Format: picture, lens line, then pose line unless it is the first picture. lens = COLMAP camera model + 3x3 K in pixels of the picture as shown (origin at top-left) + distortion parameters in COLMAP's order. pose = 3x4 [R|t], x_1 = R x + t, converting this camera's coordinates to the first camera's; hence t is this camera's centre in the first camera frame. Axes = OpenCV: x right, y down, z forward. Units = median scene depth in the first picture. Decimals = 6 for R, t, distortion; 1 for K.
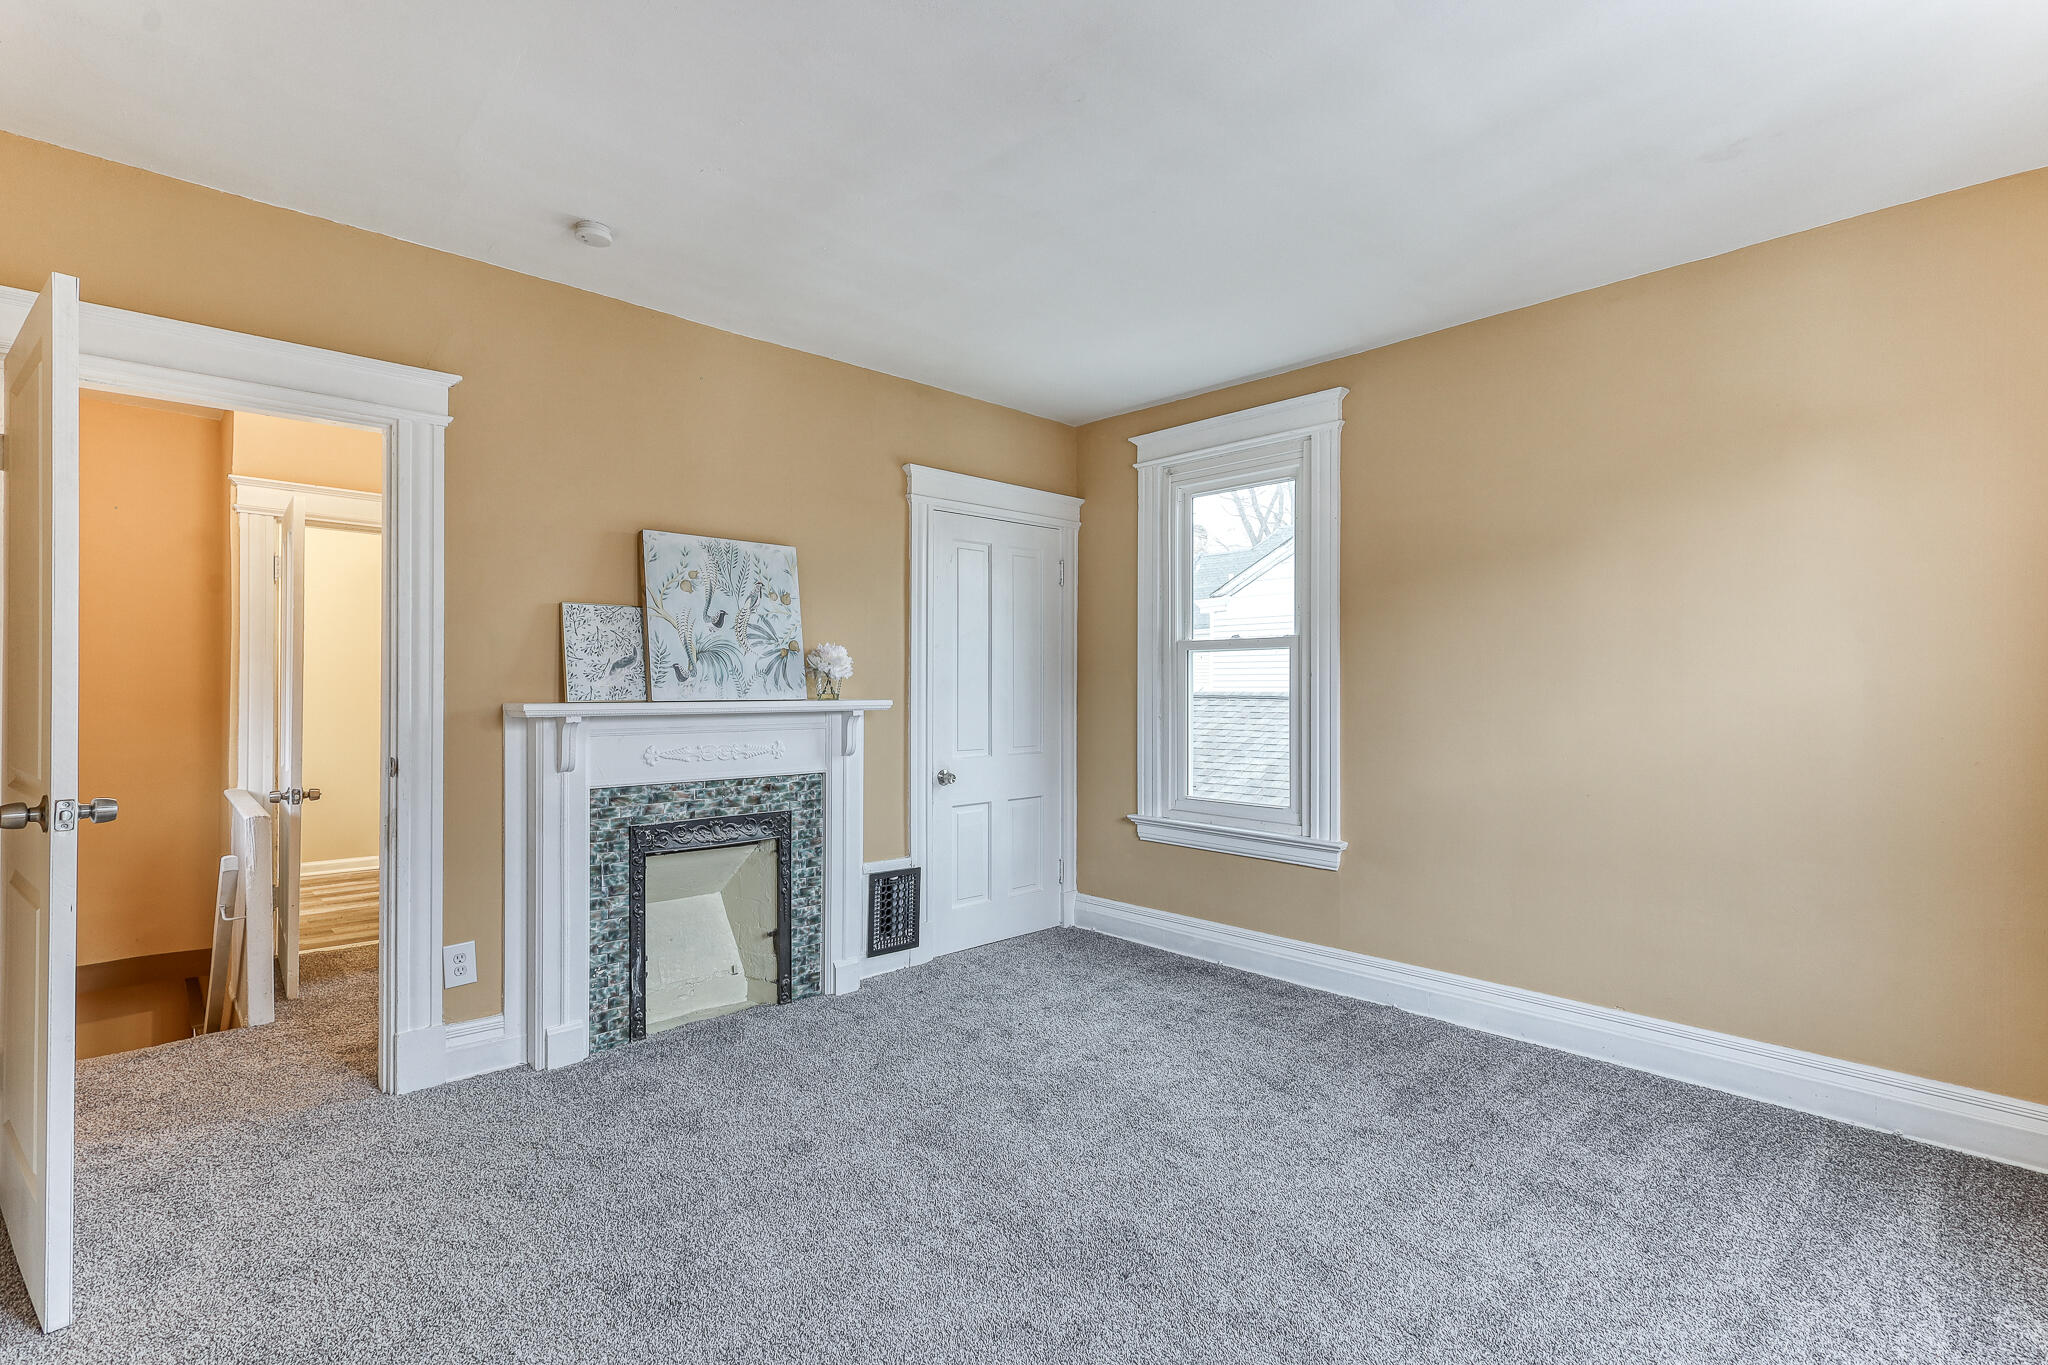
lens RADIAL K [[956.8, 0, 1016.6], [0, 956.8, 673.9], [0, 0, 1]] dist [0.000875, 0.002097]
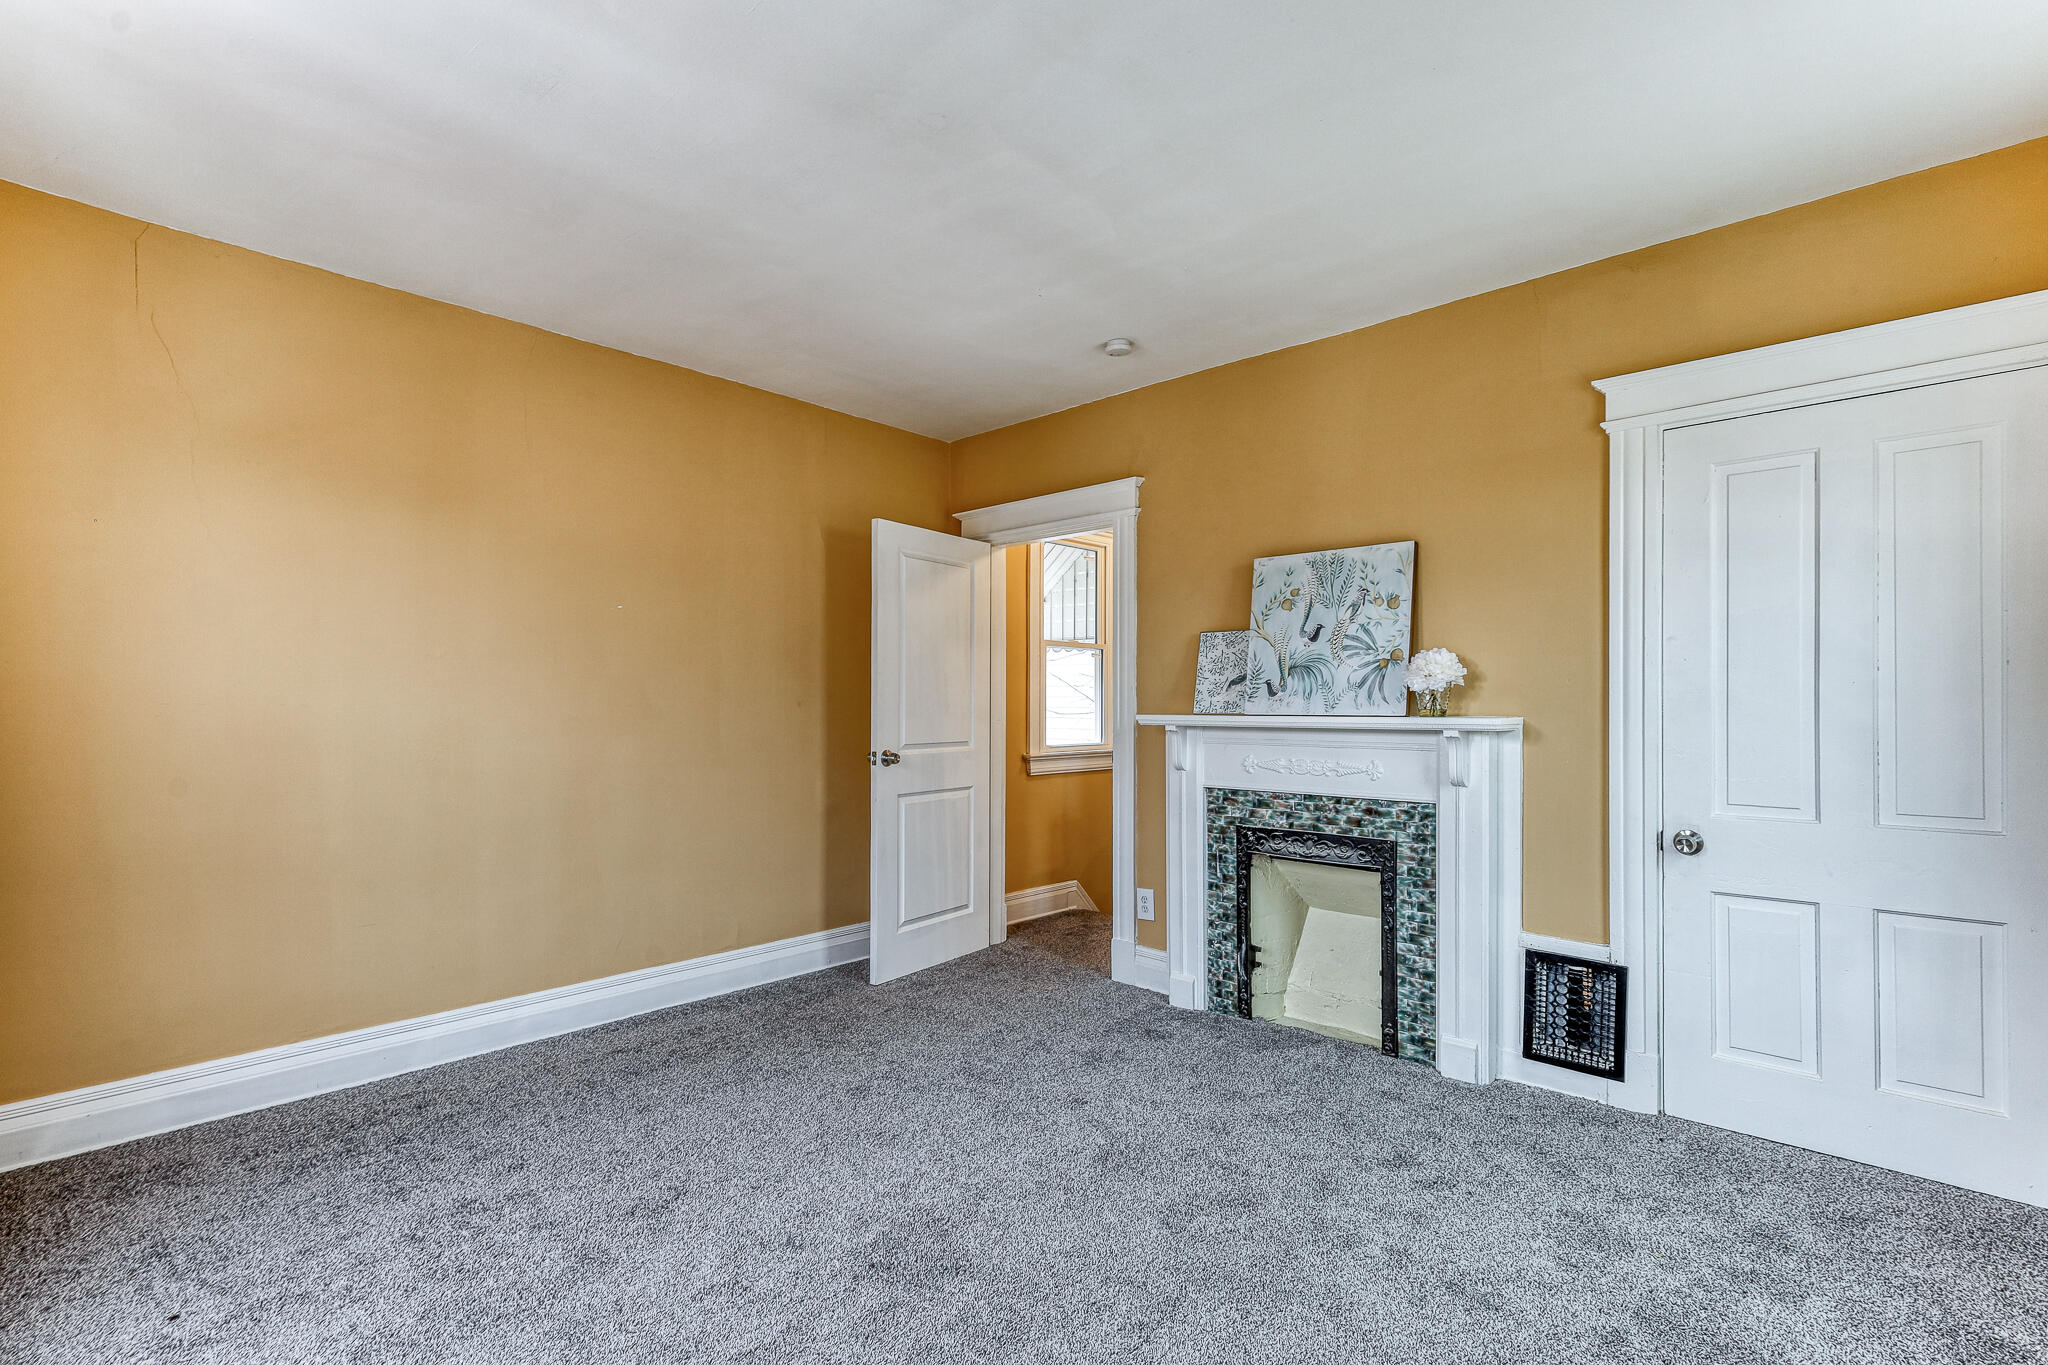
lens RADIAL K [[956.8, 0, 1015.9], [0, 956.8, 702.2], [0, 0, 1]] dist [0.000875, 0.002097]
pose [[0.054102, -0.003905, -0.998528, 0.633021], [0.011615, 0.999927, -0.003281, 0.013328], [0.998468, -0.011421, 0.054144, 0.606943]]
